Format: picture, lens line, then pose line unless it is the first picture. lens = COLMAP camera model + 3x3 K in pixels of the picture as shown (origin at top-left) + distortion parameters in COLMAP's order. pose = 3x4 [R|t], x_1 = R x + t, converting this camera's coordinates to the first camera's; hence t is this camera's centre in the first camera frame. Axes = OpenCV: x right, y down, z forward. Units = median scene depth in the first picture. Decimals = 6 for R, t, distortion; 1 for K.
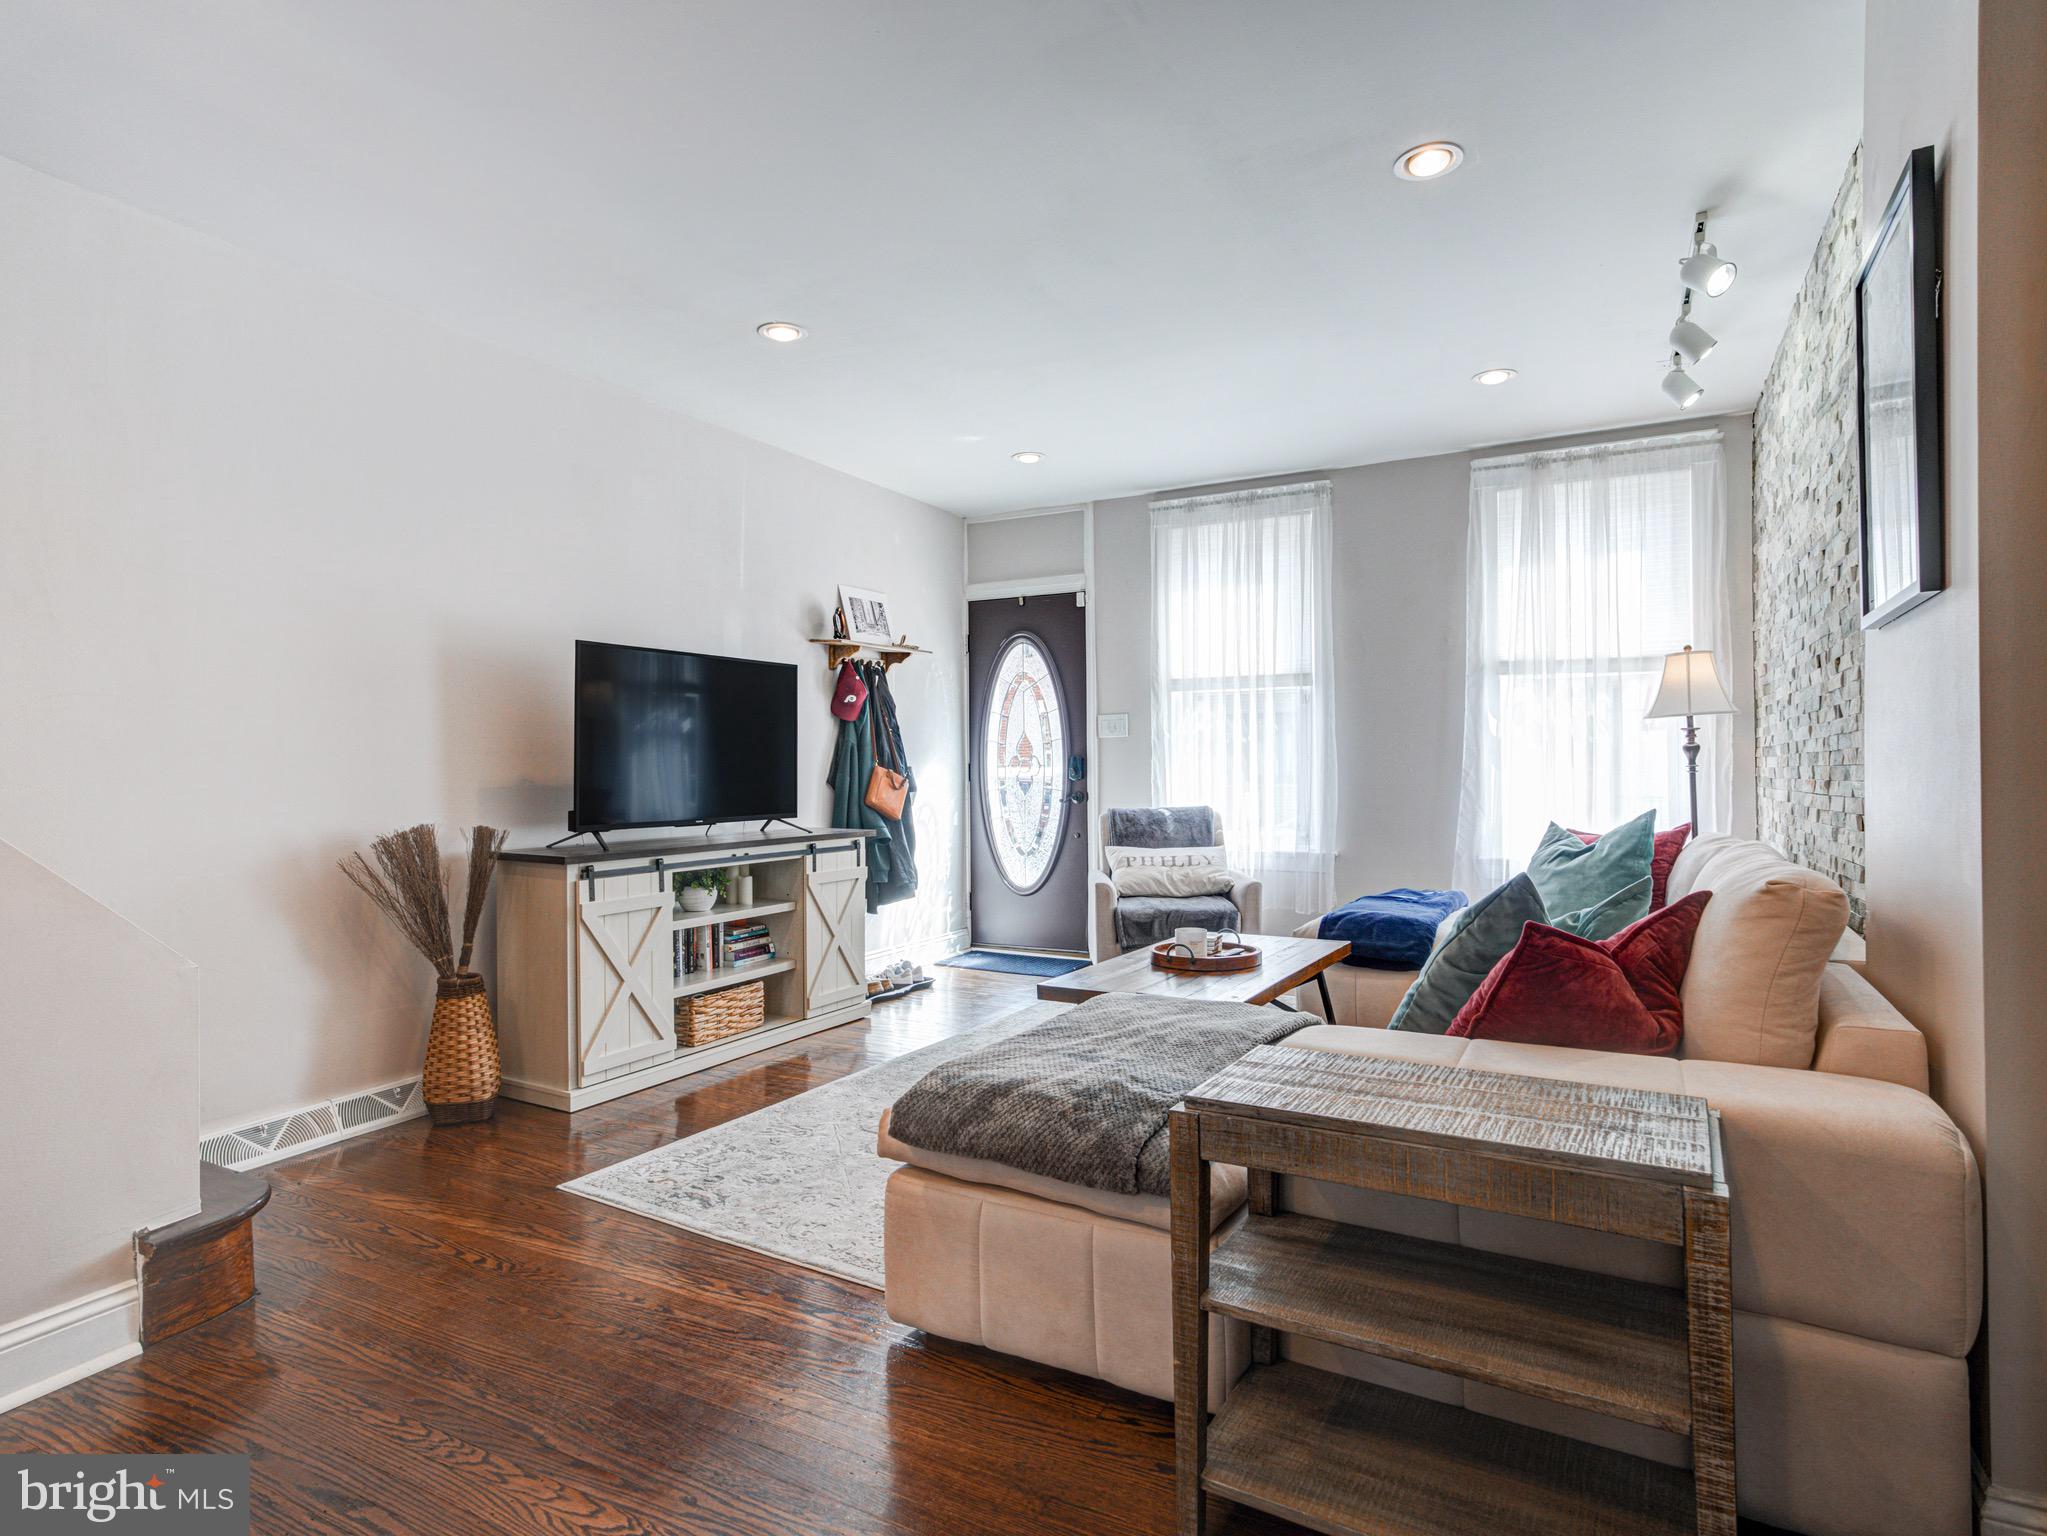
lens RADIAL K [[1109.5, 0, 1035.7], [0, 1109.5, 764.1], [0, 0, 1]] dist [-0.000455, 0.017518]
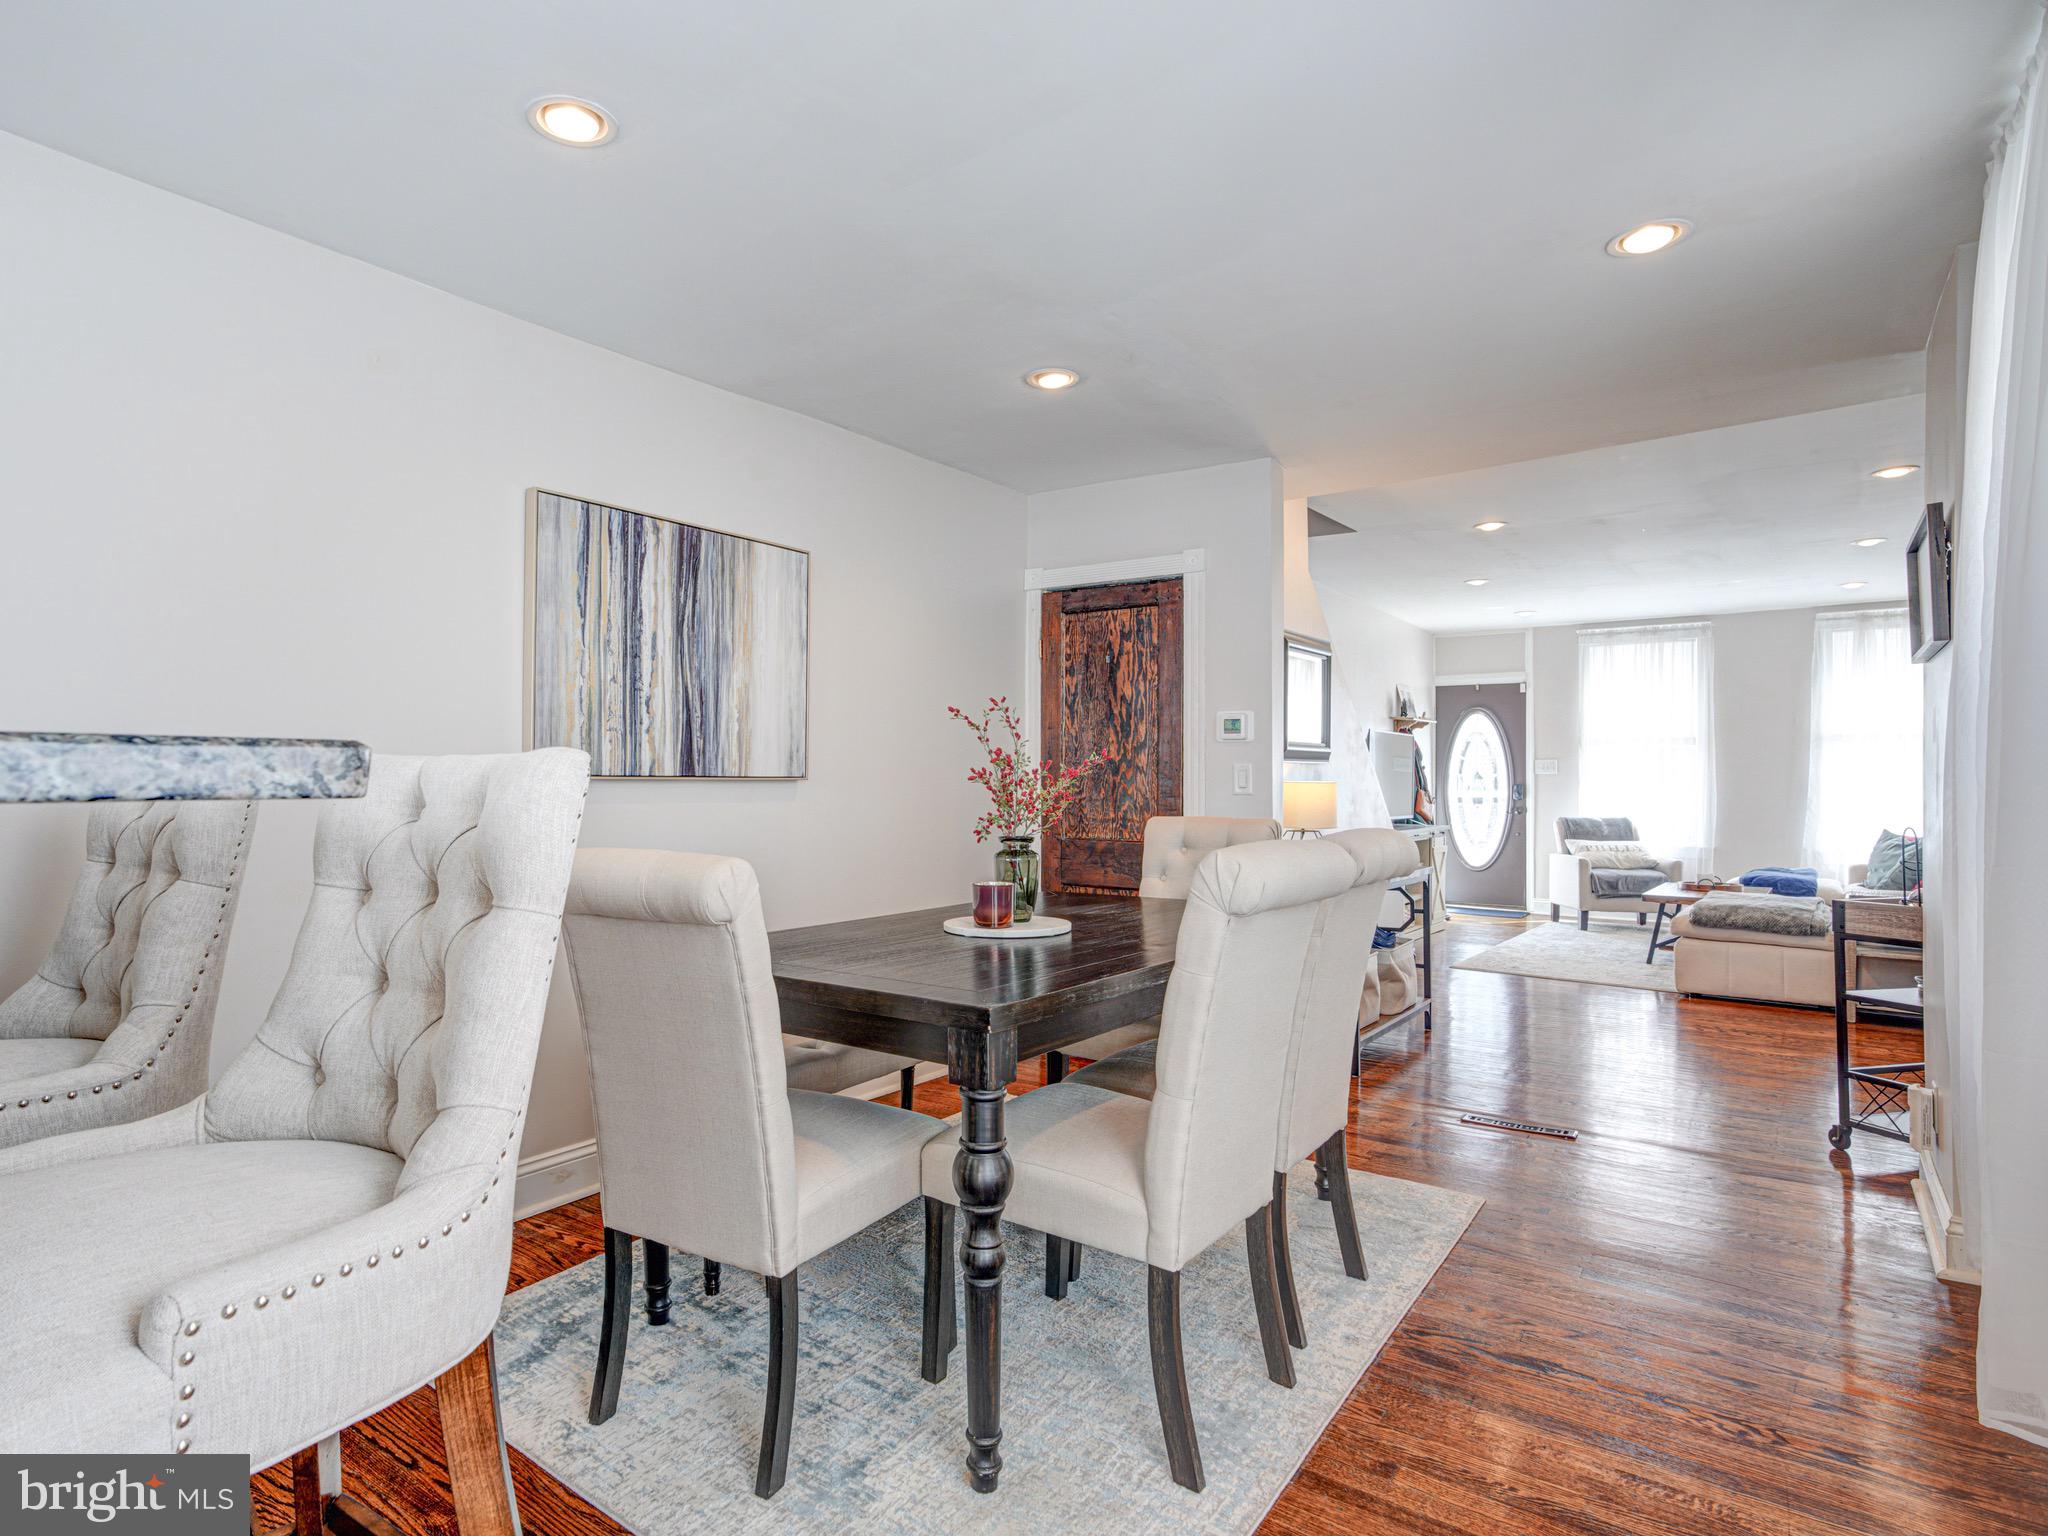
lens RADIAL K [[1081.4, 0, 939.2], [0, 1081.4, 772.1], [0, 0, 1]] dist [0.002269, 0.001956]
pose [[0.985211, 0.012433, -0.170892, -0.591204], [-0.012788, 0.999918, -0.000978, -0.014599], [0.170866, 0.003149, 0.985289, -0.787298]]
